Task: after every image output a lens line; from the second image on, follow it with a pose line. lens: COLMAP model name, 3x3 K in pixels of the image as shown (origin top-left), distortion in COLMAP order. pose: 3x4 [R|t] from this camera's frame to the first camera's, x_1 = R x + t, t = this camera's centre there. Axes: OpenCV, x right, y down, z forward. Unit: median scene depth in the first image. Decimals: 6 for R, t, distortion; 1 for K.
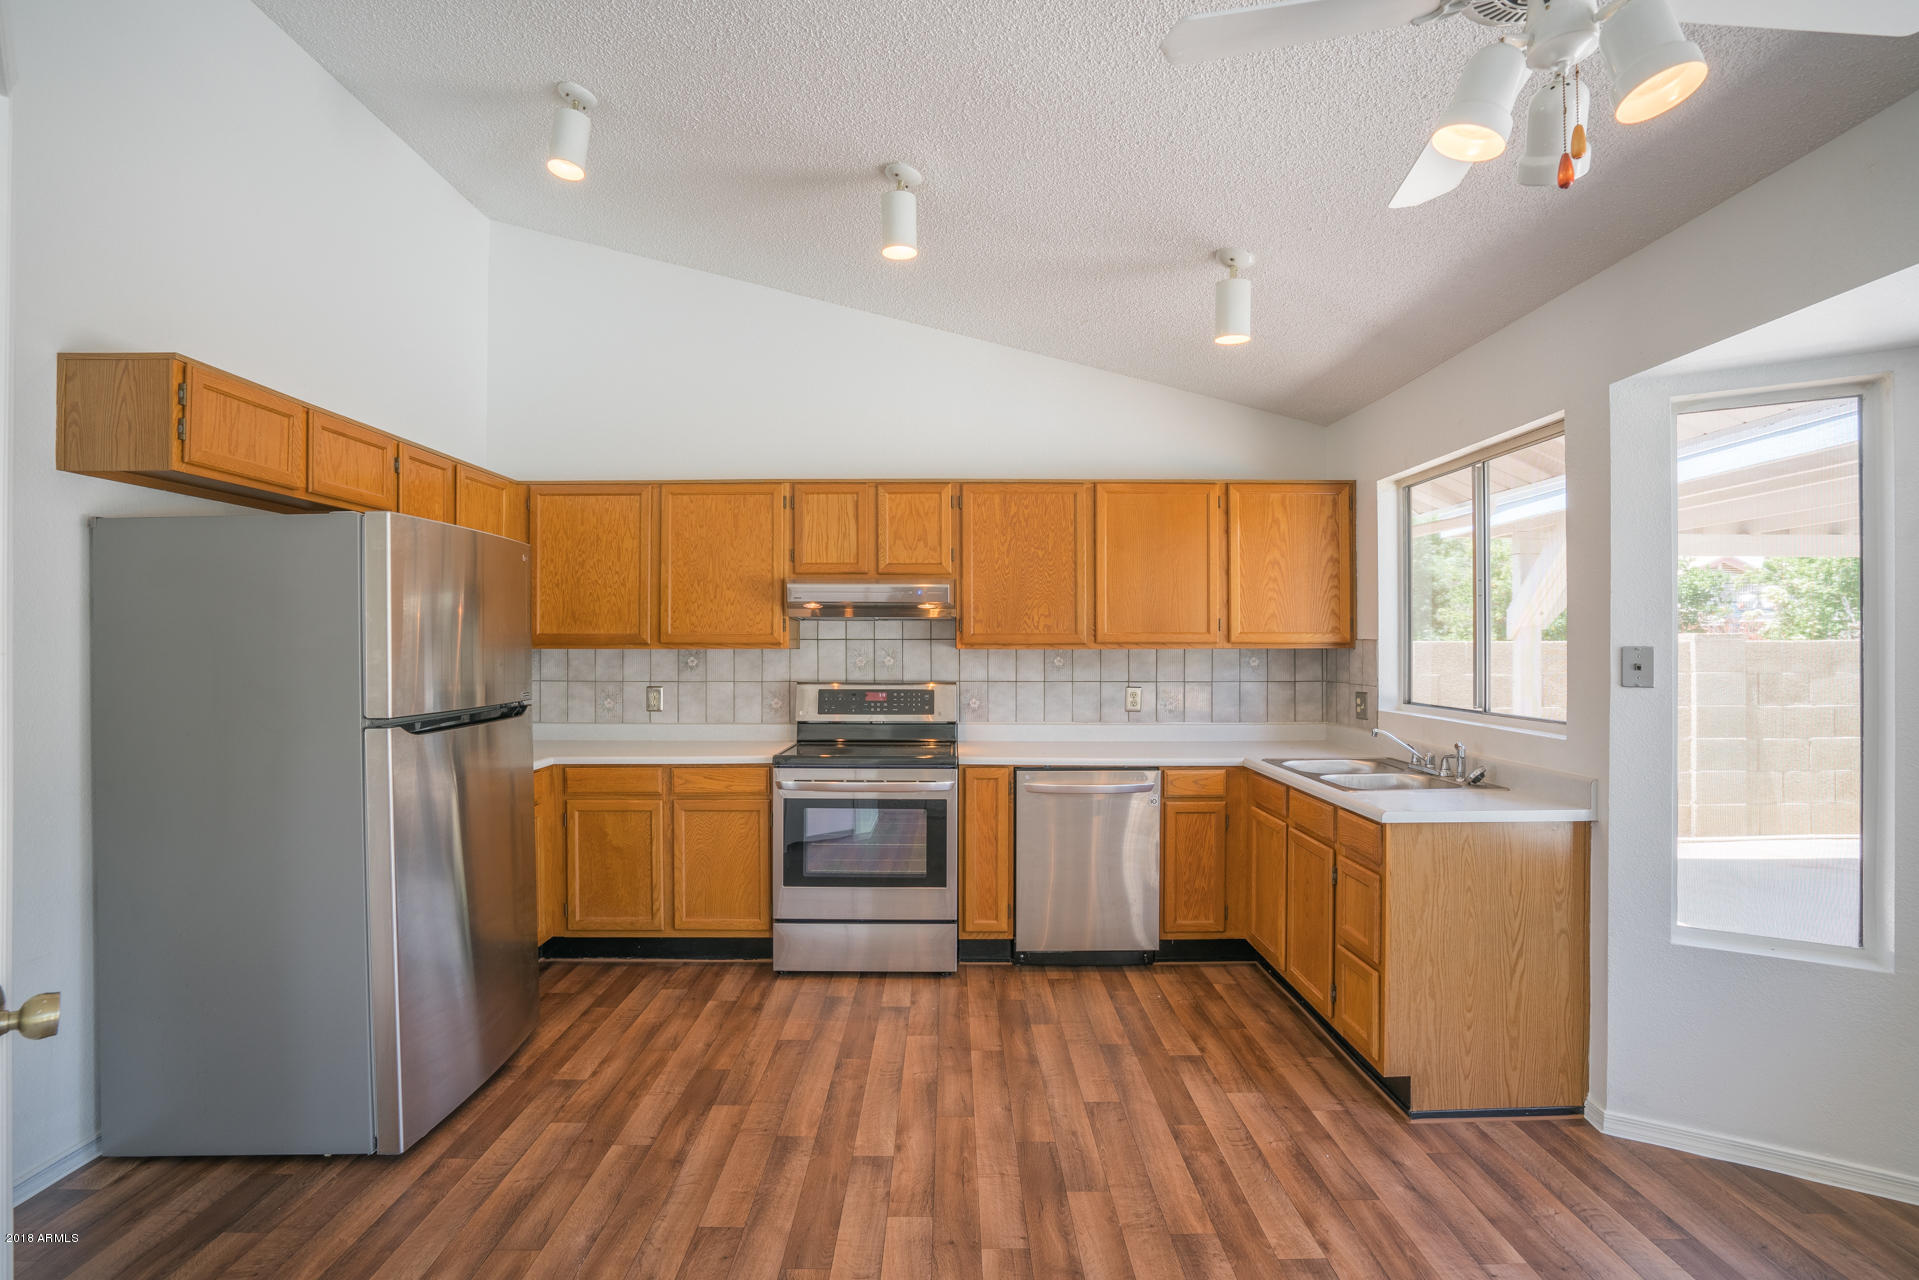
lens RADIAL K [[884.1, 0, 953.0], [0, 884.1, 643.5], [0, 0, 1]] dist [-0.040293, 0.004093]
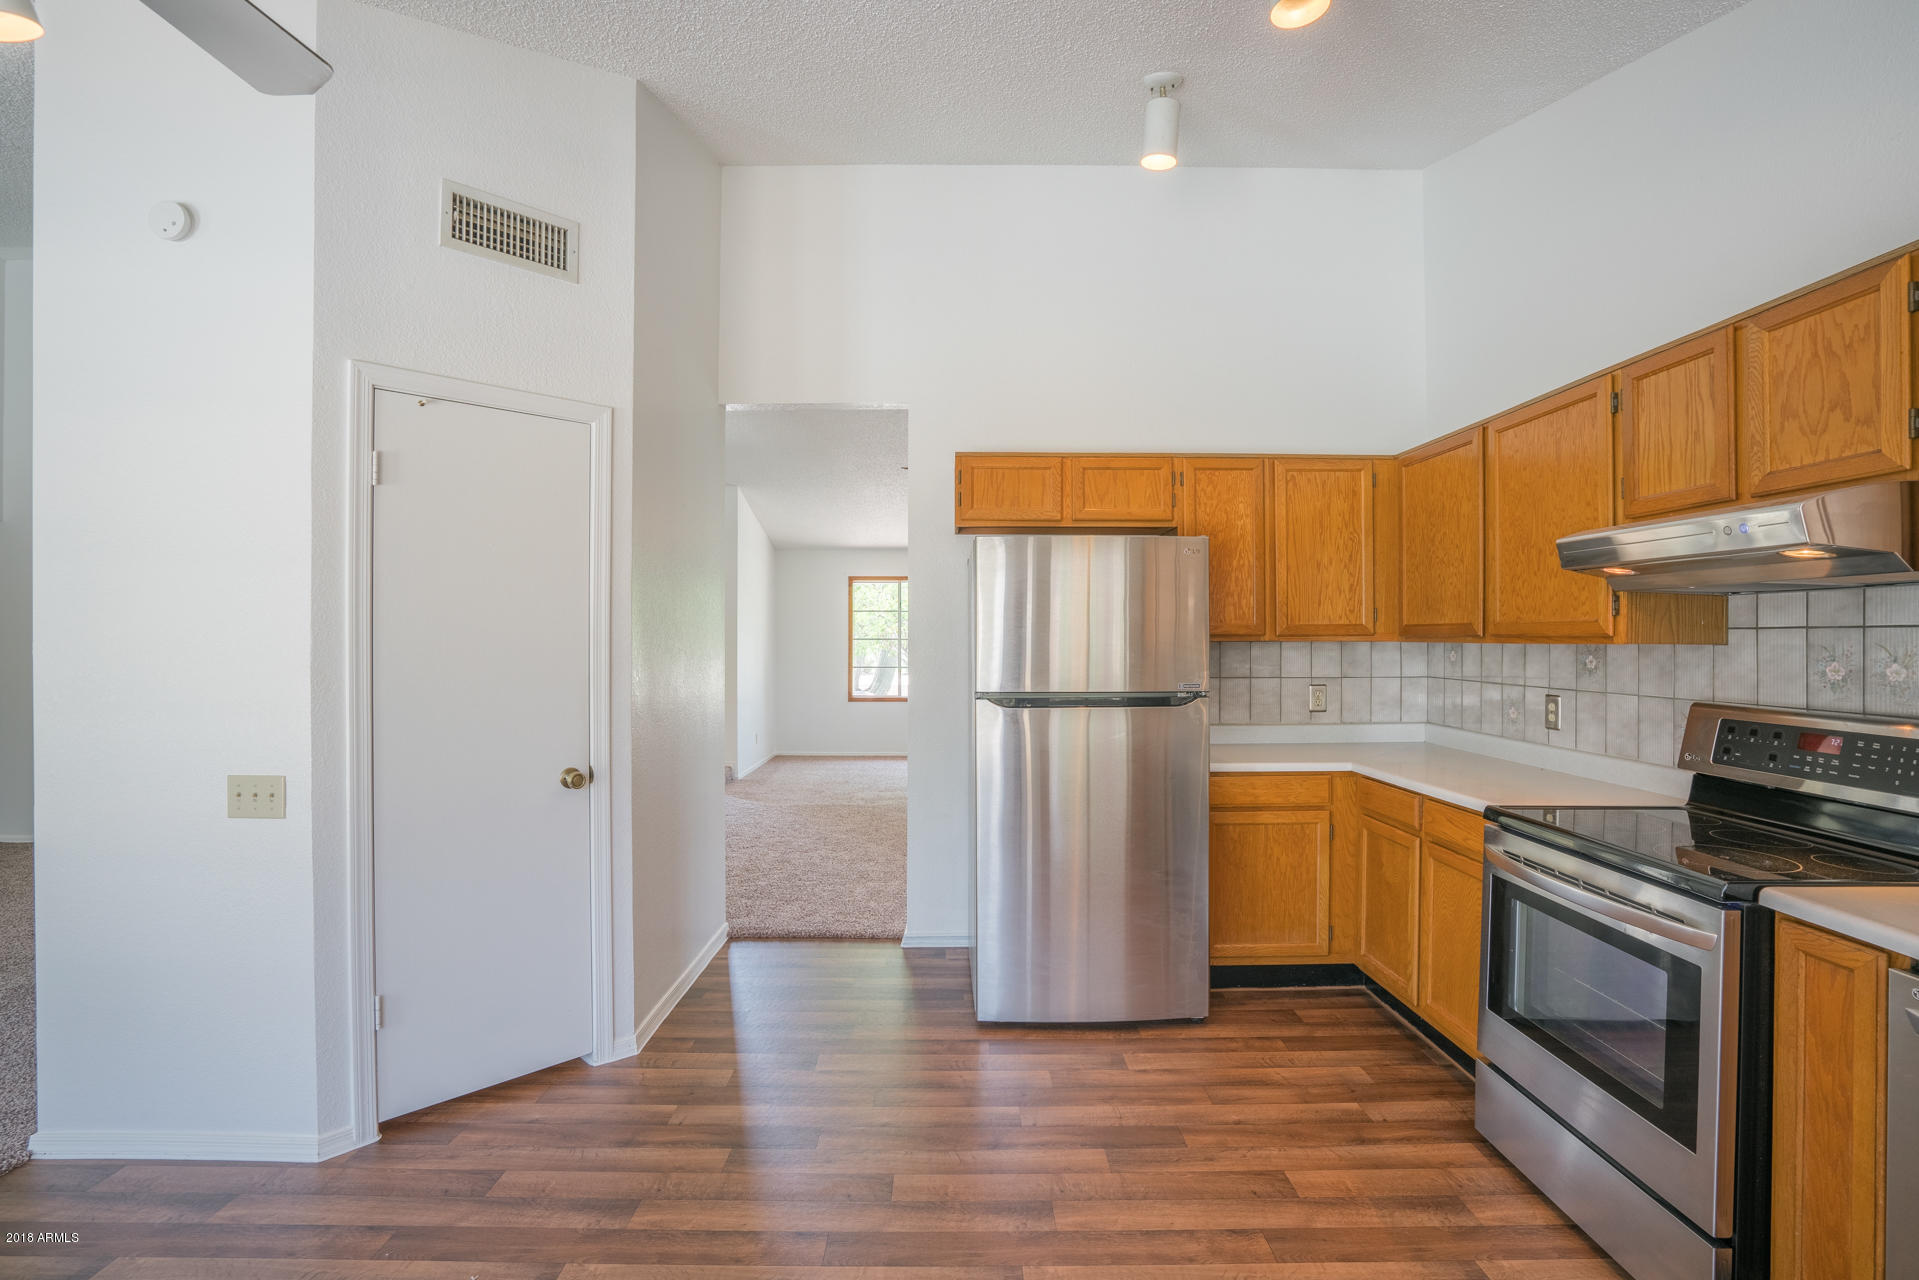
lens RADIAL K [[884.1, 0, 957.1], [0, 884.1, 642.4], [0, 0, 1]] dist [-0.040293, 0.004093]
pose [[0.005780, 0.005827, -0.999966, 0.423777], [0.000098, 0.999983, 0.005827, 0.001572], [0.999983, -0.000132, 0.005779, 0.576988]]
